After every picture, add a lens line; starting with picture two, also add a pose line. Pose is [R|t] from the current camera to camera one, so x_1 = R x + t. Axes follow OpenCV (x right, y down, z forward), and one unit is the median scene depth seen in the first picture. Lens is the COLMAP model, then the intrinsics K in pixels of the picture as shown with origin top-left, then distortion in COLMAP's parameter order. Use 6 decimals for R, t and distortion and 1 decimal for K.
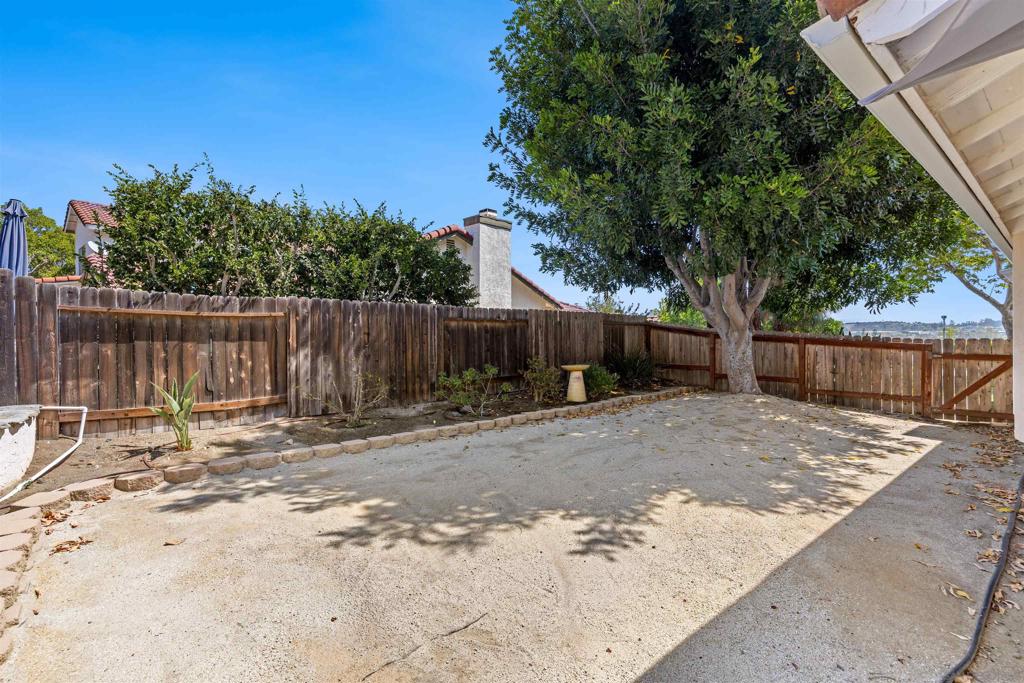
lens RADIAL K [[477.8, 0, 524.2], [0, 477.8, 339.6], [0, 0, 1]] dist [-0.002398, -0.000281]
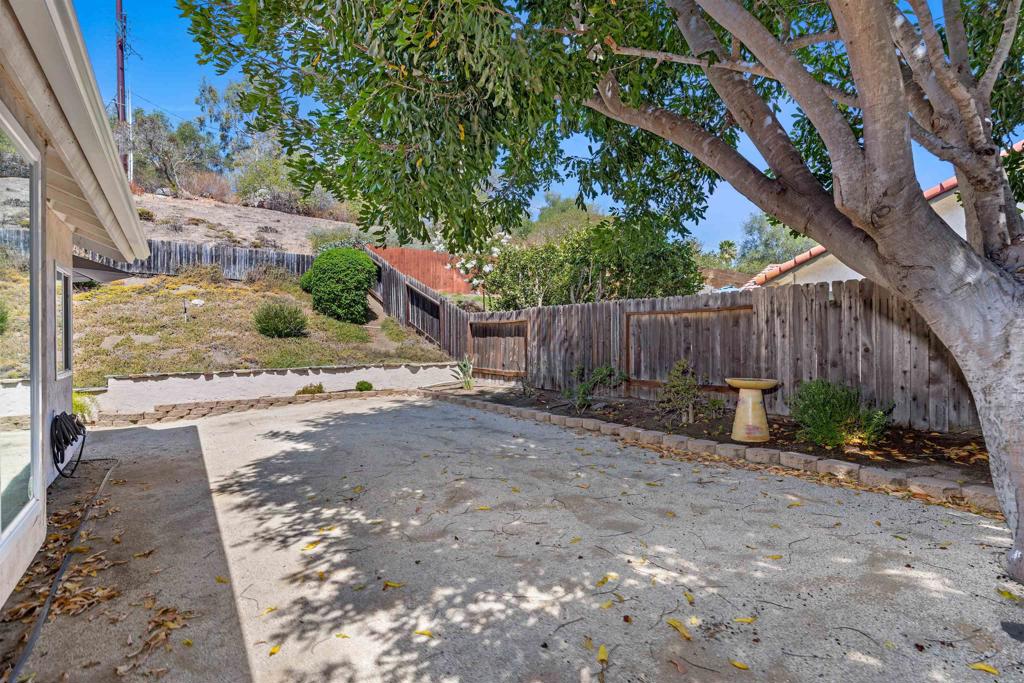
lens RADIAL K [[497.5, 0, 511.1], [0, 497.5, 337.5], [0, 0, 1]] dist [-0.002008, -0.000281]
pose [[-0.140525, 0.007746, -0.990047, 1.206281], [0.007479, 0.999949, 0.006762, -0.006664], [0.990049, -0.006454, -0.140576, 1.283649]]
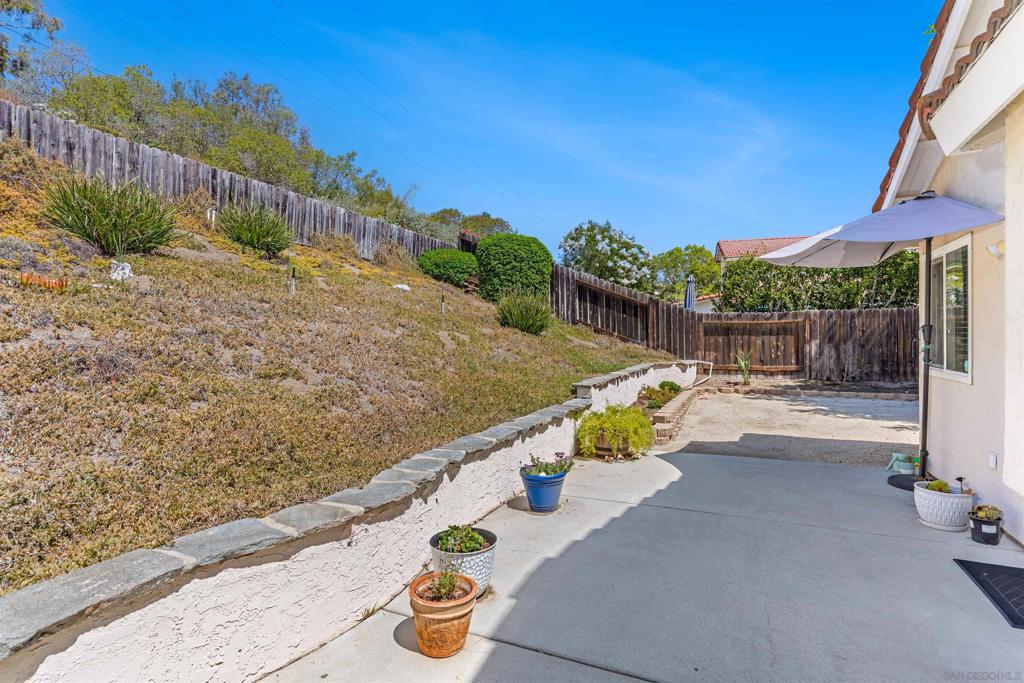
lens RADIAL K [[524.3, 0, 493.3], [0, 524.3, 343.8], [0, 0, 1]] dist [0.000023, 0.000433]
pose [[0.383171, 0.011921, -0.923600, 0.922400], [0.002363, 0.999901, 0.013886, 0.004564], [0.923674, -0.007503, 0.383105, -0.866143]]
